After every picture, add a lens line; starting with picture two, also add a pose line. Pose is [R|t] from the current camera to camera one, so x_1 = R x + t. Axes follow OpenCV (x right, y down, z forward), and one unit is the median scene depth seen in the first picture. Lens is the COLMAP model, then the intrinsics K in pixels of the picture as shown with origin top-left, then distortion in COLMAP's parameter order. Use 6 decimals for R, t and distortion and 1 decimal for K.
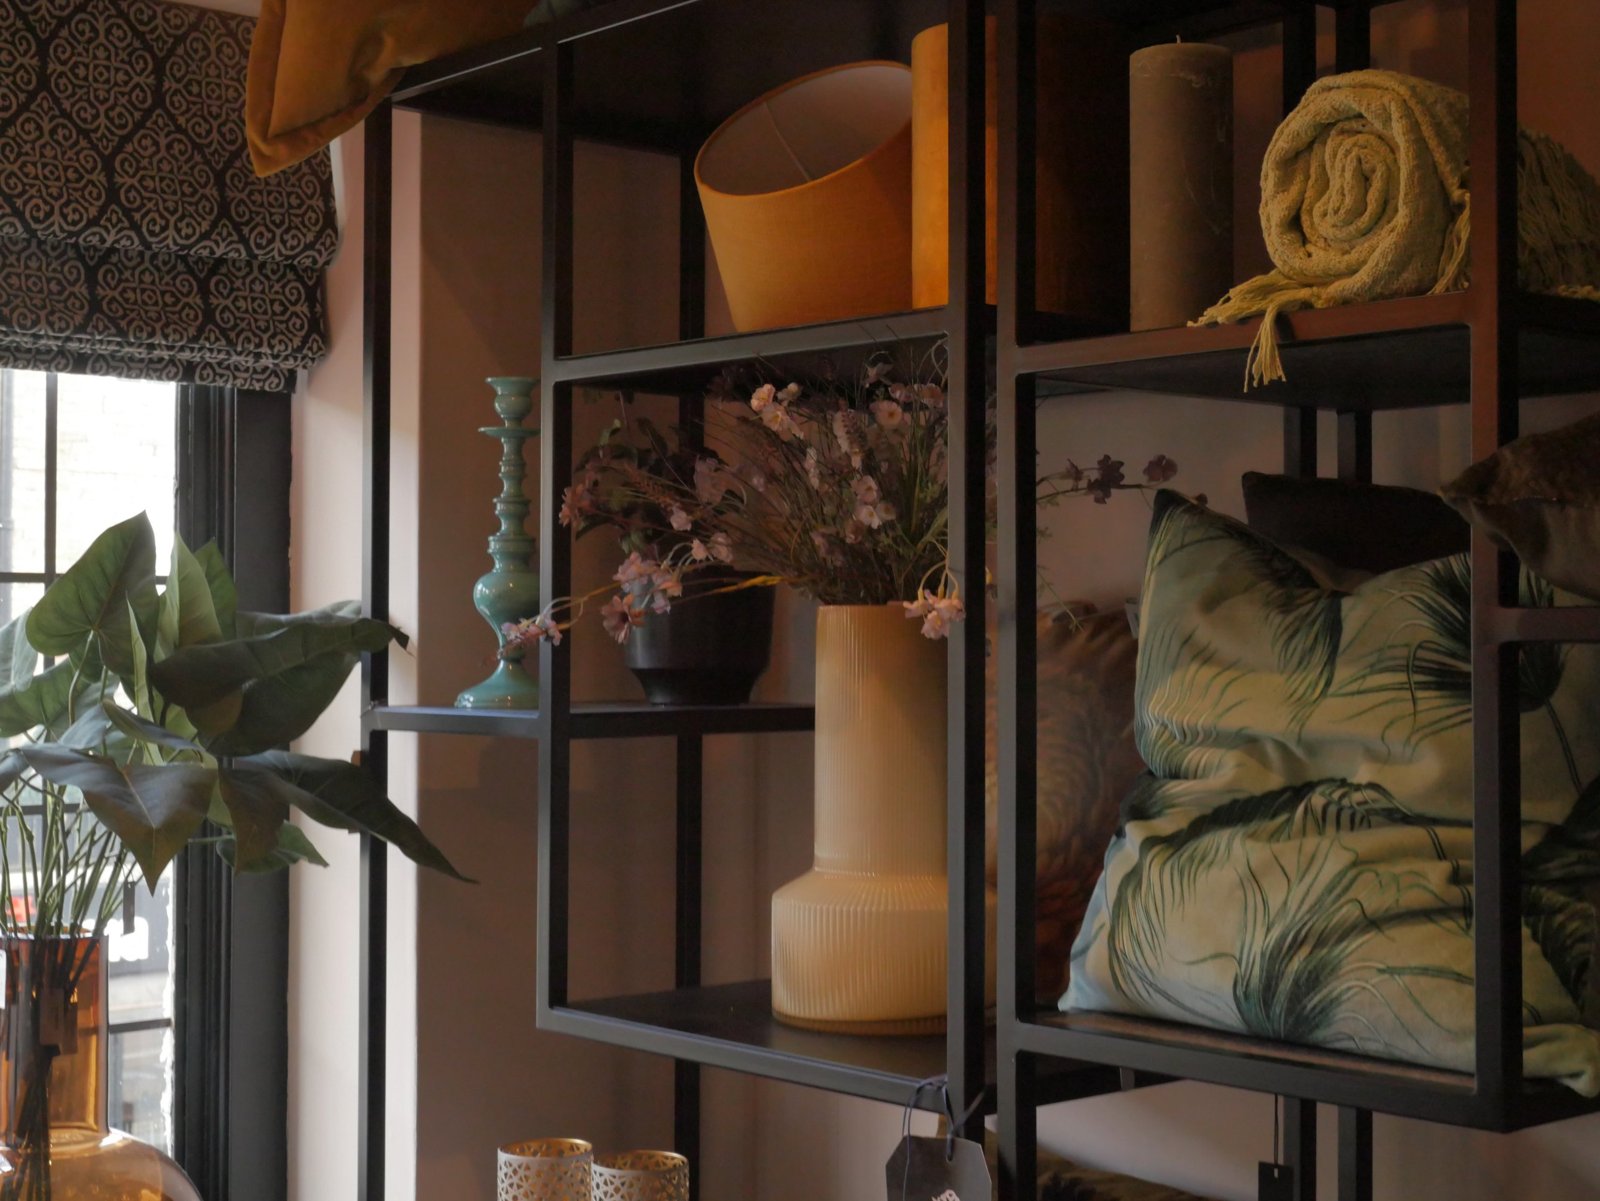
lens RADIAL K [[2417.4, 0, 800.0], [0, 2417.4, 600.5], [0, 0, 1]] dist [0.164681, -0.917154]
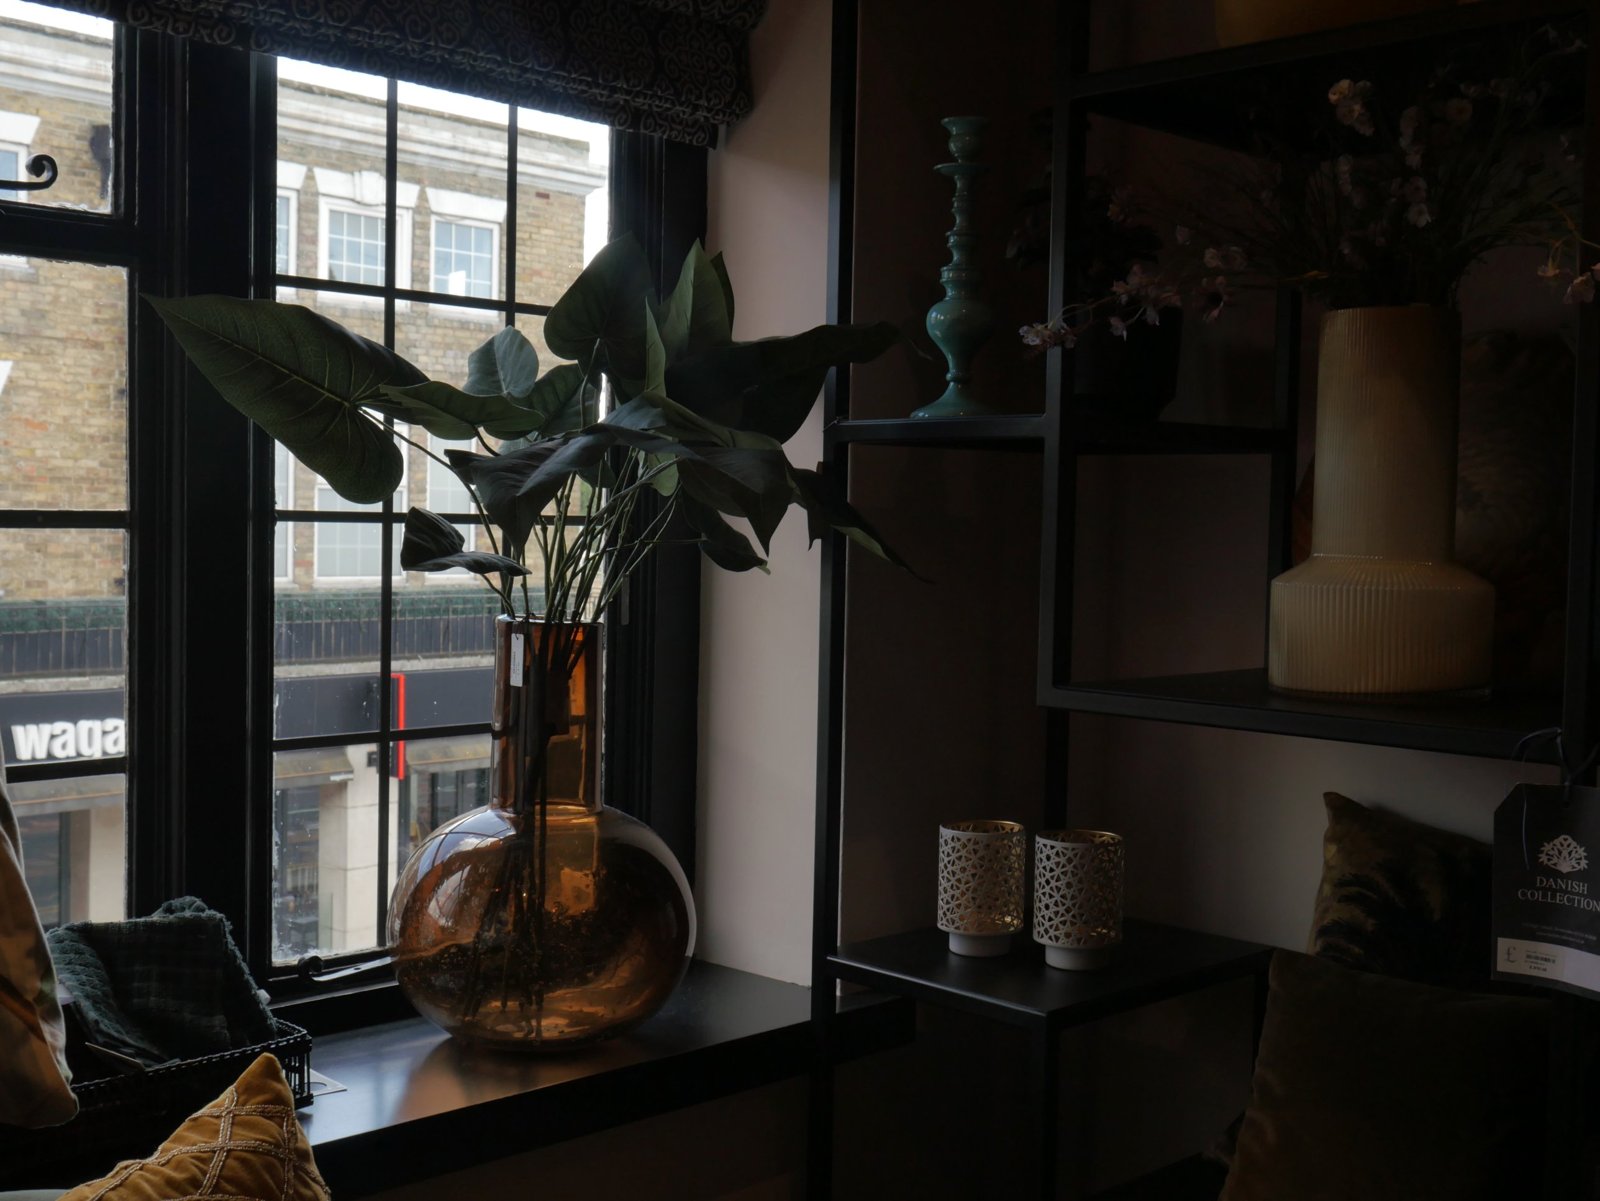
lens RADIAL K [[1900.8, 0, 800.0], [0, 1900.8, 600.5], [0, 0, 1]] dist [0.012824, -0.060101]
pose [[0.998818, 0.014059, 0.046519, -0.228605], [-0.016842, 0.998058, 0.059964, 0.072146], [-0.045586, -0.060677, 0.997116, 0.149049]]
